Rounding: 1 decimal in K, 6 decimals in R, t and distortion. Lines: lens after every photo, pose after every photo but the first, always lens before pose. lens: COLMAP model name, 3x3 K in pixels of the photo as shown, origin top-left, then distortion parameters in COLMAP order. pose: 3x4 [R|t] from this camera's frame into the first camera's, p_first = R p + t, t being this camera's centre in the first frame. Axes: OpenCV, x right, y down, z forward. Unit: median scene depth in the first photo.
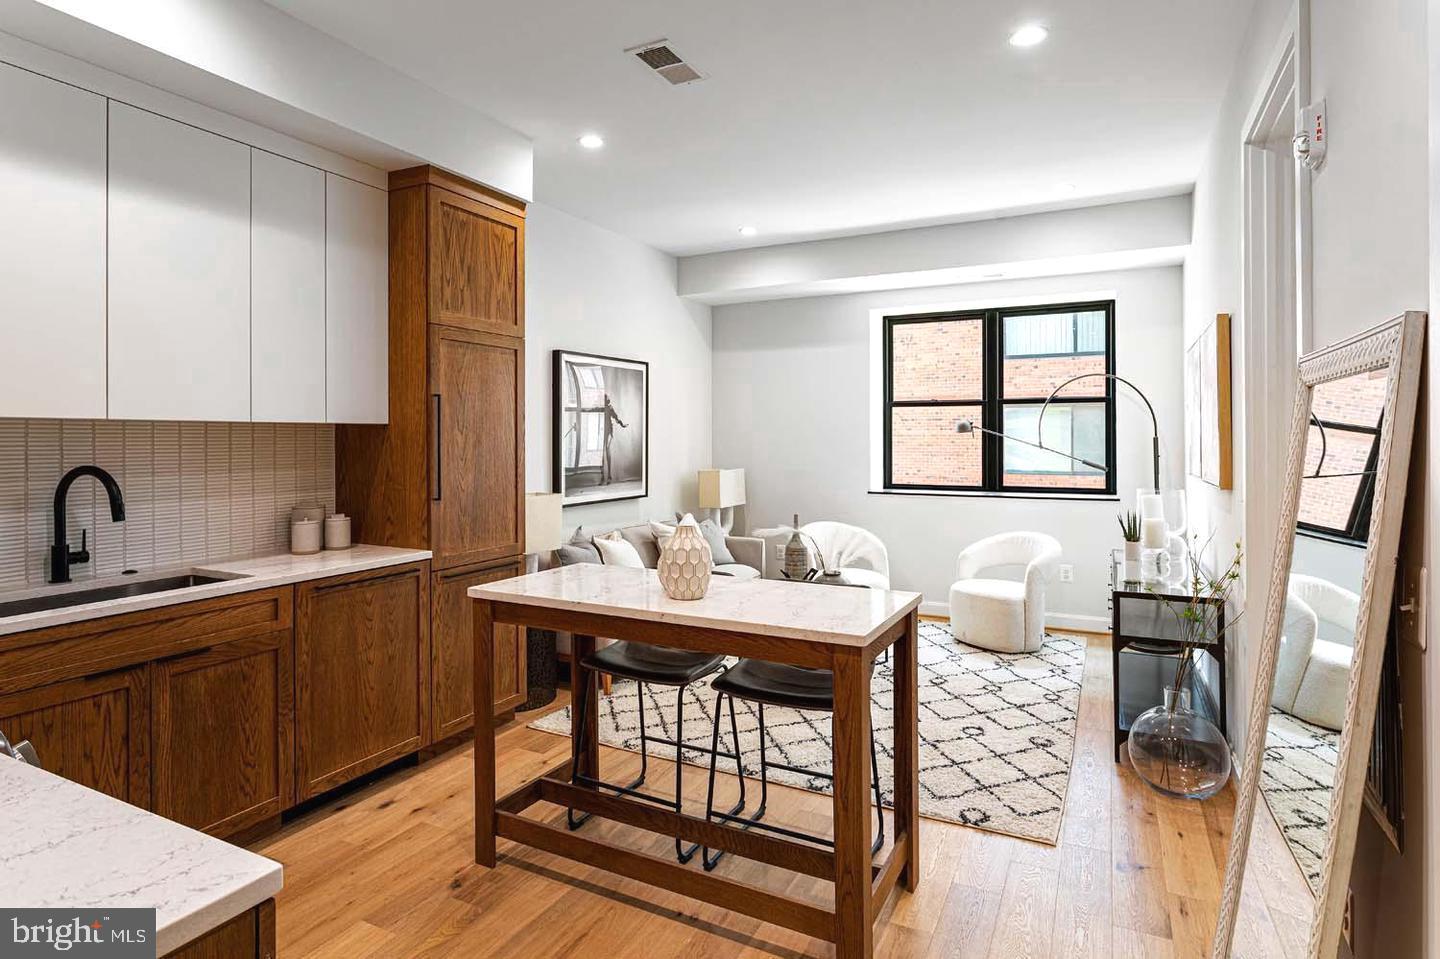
lens RADIAL K [[778.1, 0, 729.8], [0, 778.1, 432.4], [0, 0, 1]] dist [-0.000136, 0.000476]
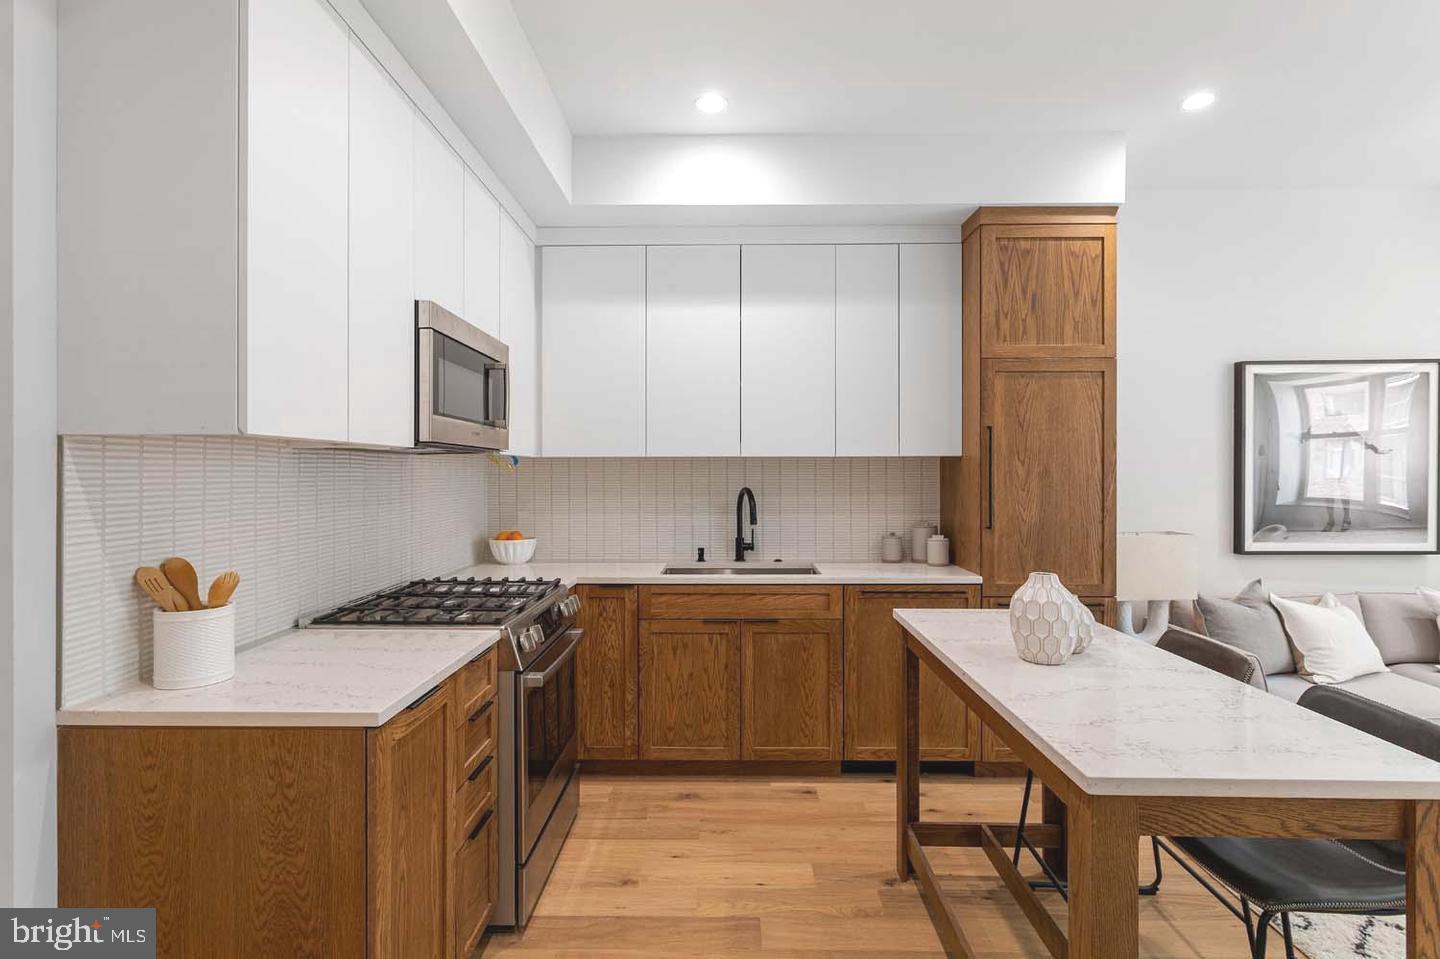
lens RADIAL K [[701.3, 0, 718.5], [0, 701.3, 474.0], [0, 0, 1]] dist [0.001729, -0.001848]
pose [[0.432592, 0.001564, -0.901588, 0.277491], [0.006651, 0.999966, 0.004926, 0.006551], [0.901565, -0.008127, 0.432567, 0.244366]]
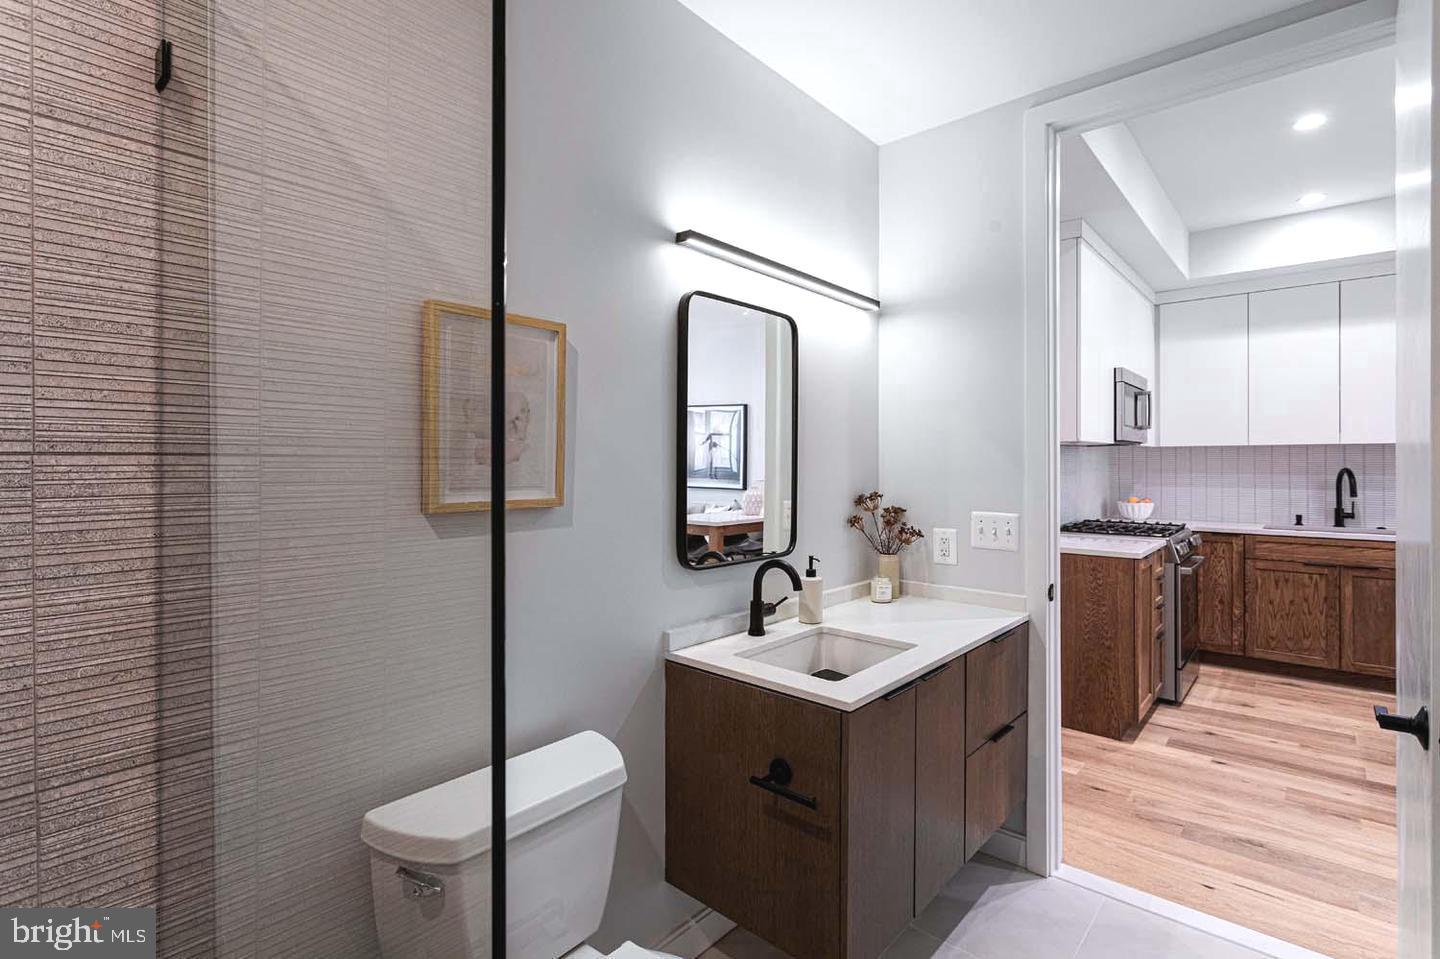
lens RADIAL K [[701.3, 0, 704.7], [0, 701.3, 463.1], [0, 0, 1]] dist [0.001729, -0.001848]
pose [[-0.257107, 0.002256, -0.966380, 0.887751], [0.009414, 0.999956, -0.000170, 0.011046], [0.966337, -0.009141, -0.257117, -0.067275]]
